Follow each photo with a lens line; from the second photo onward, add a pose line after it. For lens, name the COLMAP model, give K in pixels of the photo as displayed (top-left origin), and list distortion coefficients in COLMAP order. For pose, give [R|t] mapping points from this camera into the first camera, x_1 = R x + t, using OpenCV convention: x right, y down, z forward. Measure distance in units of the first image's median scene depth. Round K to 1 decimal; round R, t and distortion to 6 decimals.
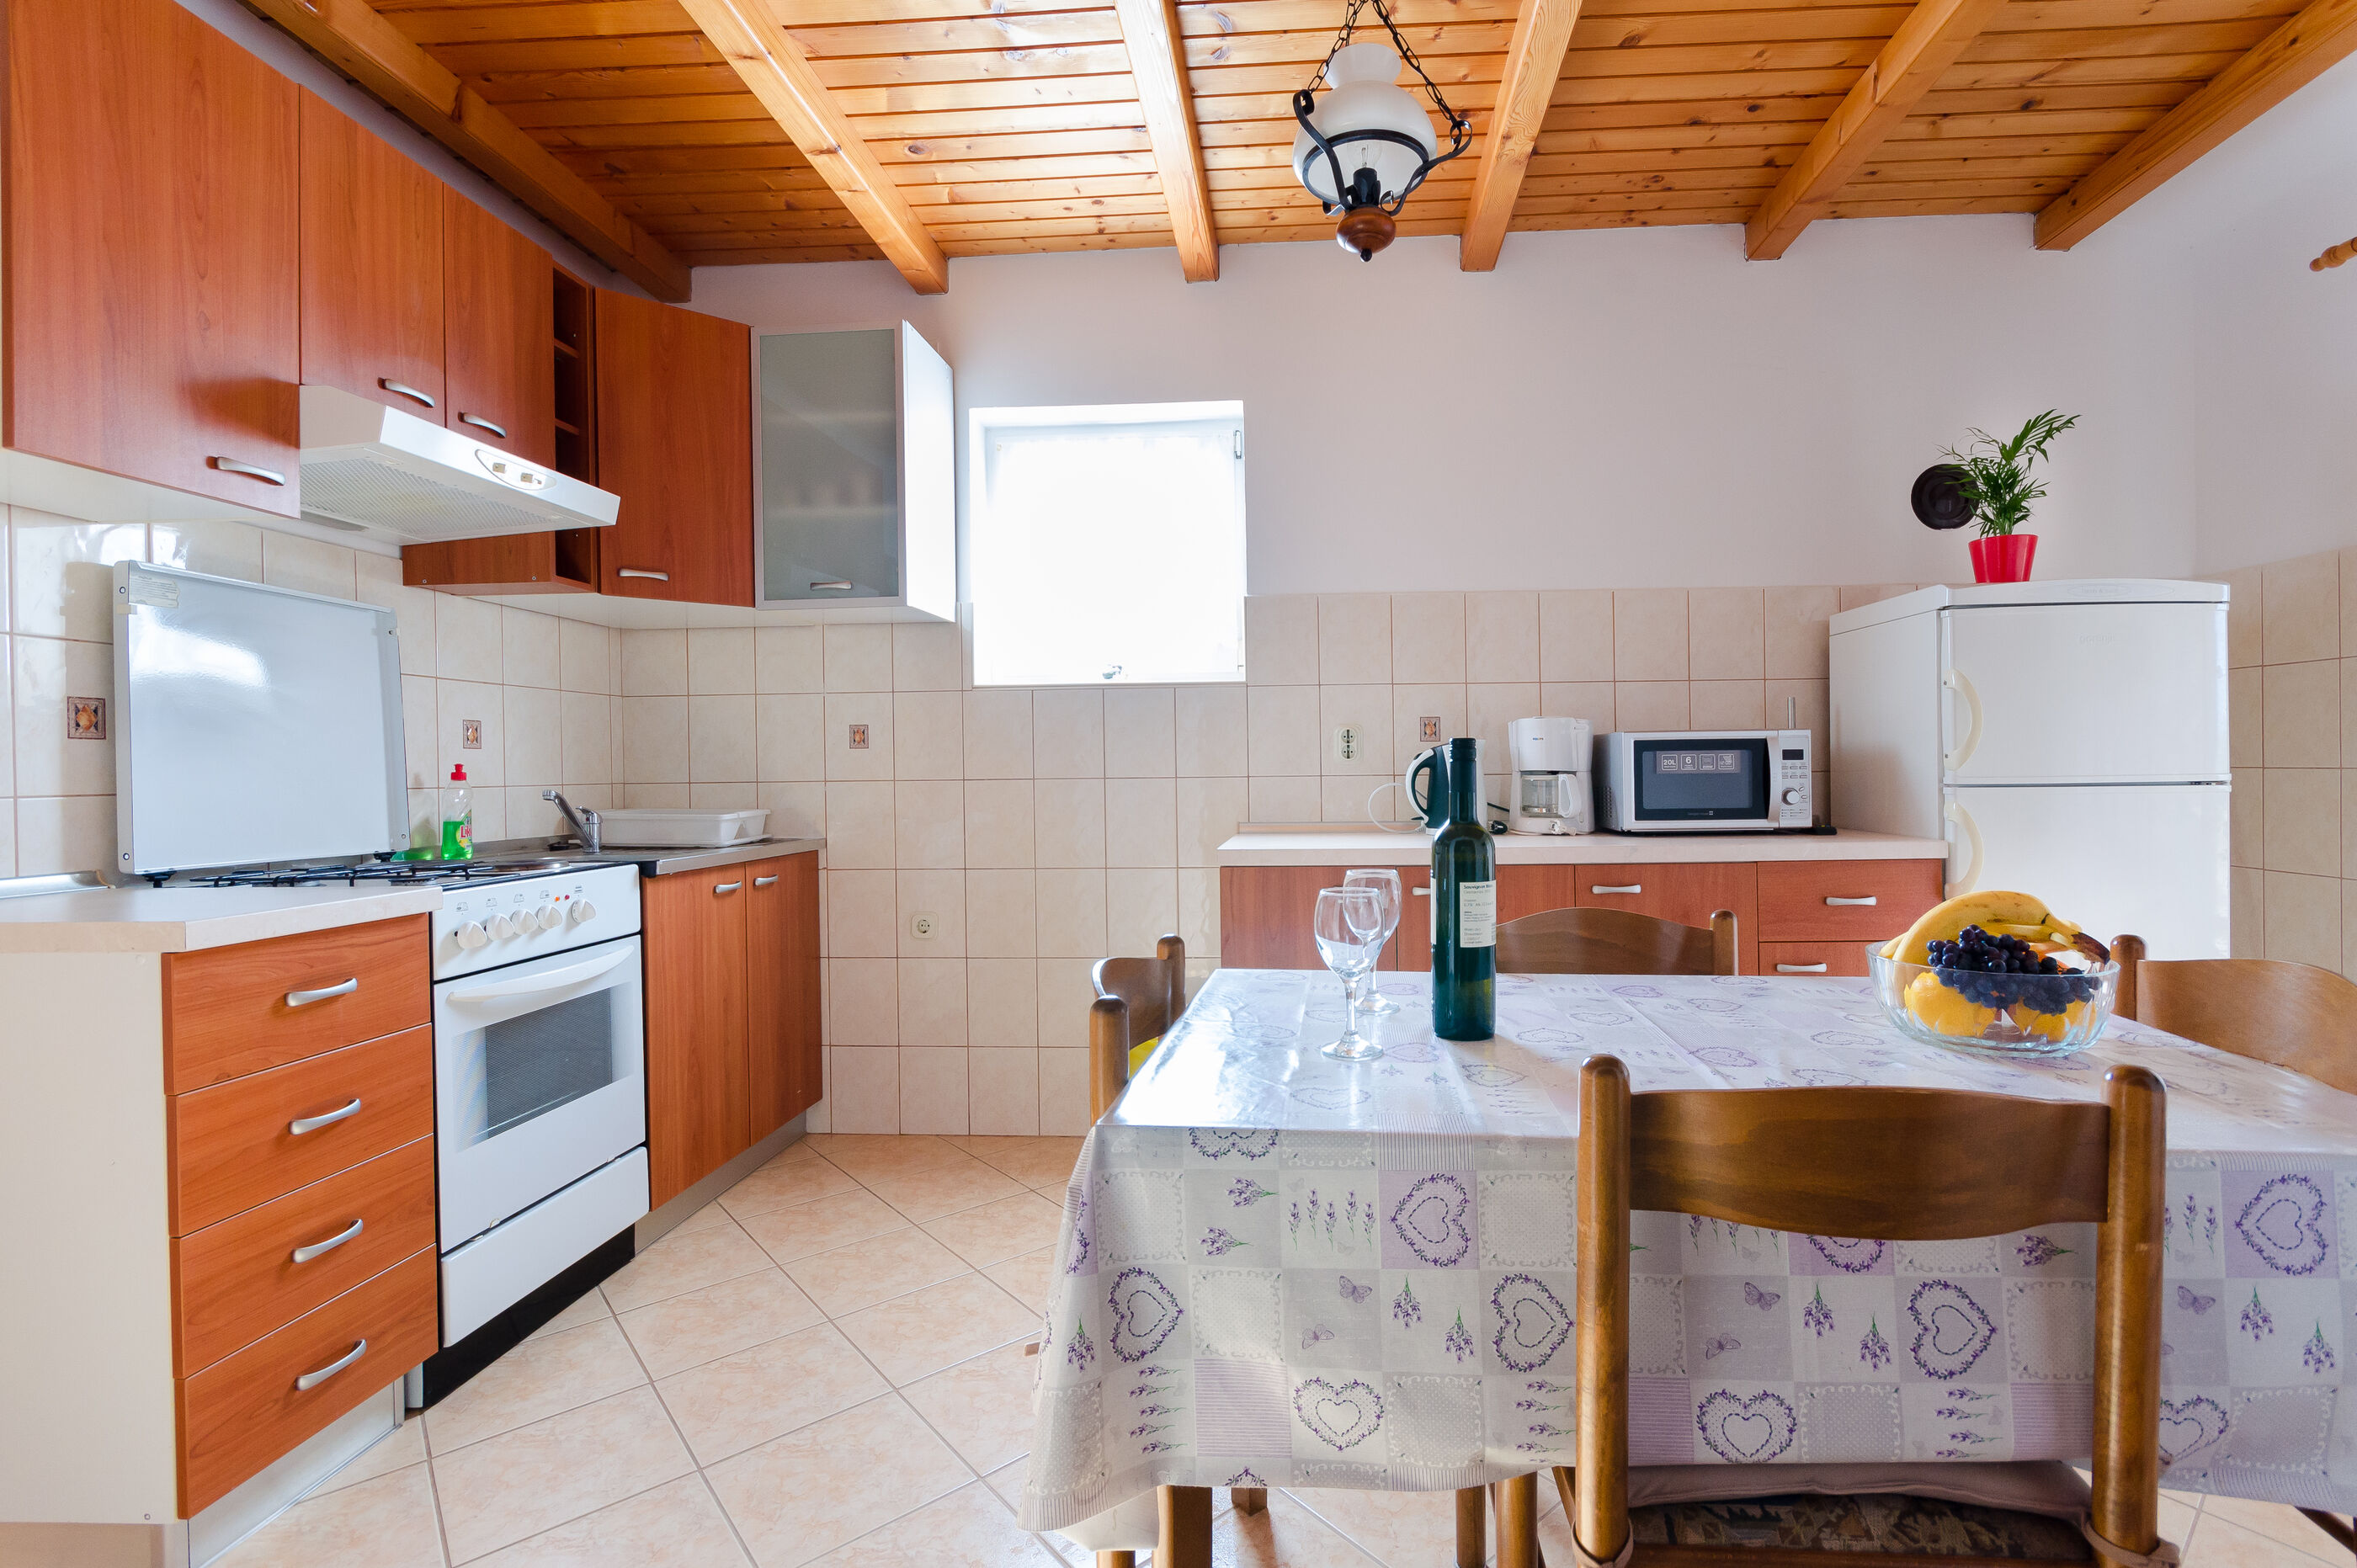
lens RADIAL K [[1110.7, 0, 1187.7], [0, 1110.7, 760.2], [0, 0, 1]] dist [0.005664, 0.000213]
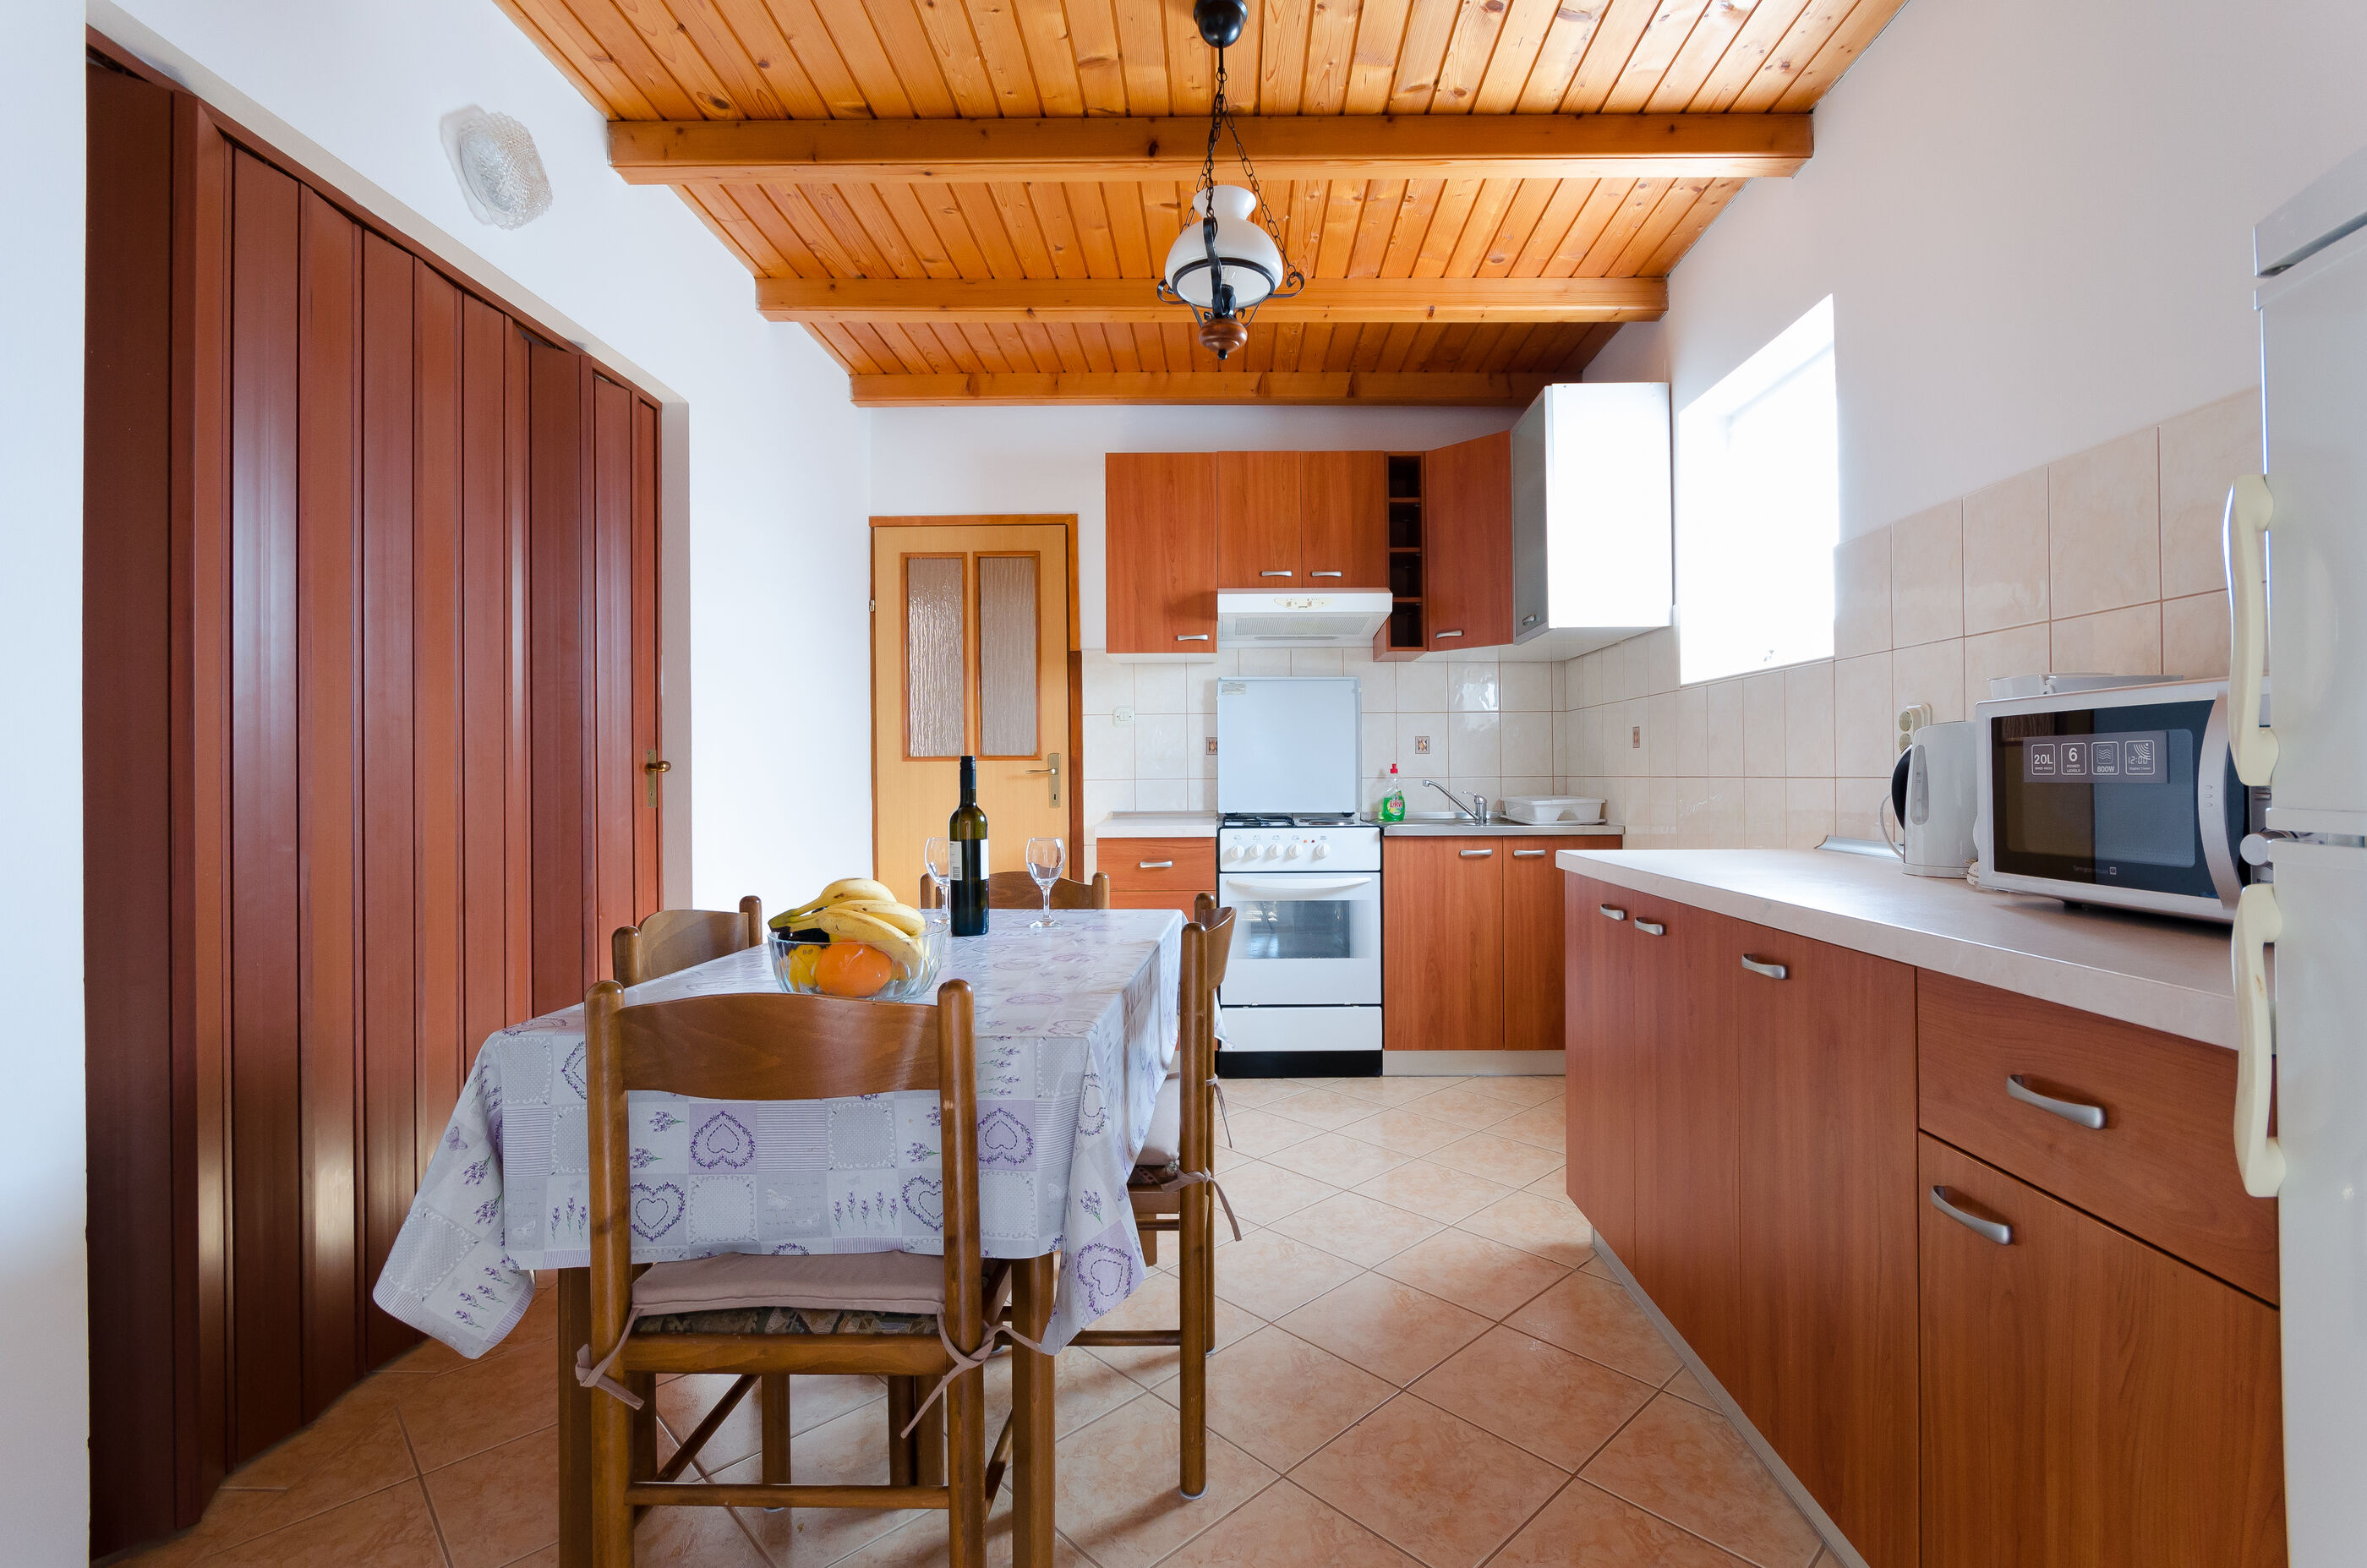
lens RADIAL K [[1043.2, 0, 1194.7], [0, 1043.2, 773.4], [0, 0, 1]] dist [0.004953, 0.000313]
pose [[0.065013, 0.008987, -0.997844, 0.946612], [0.013317, 0.999863, 0.009873, -0.001648], [0.997796, -0.013930, 0.064884, 0.631436]]
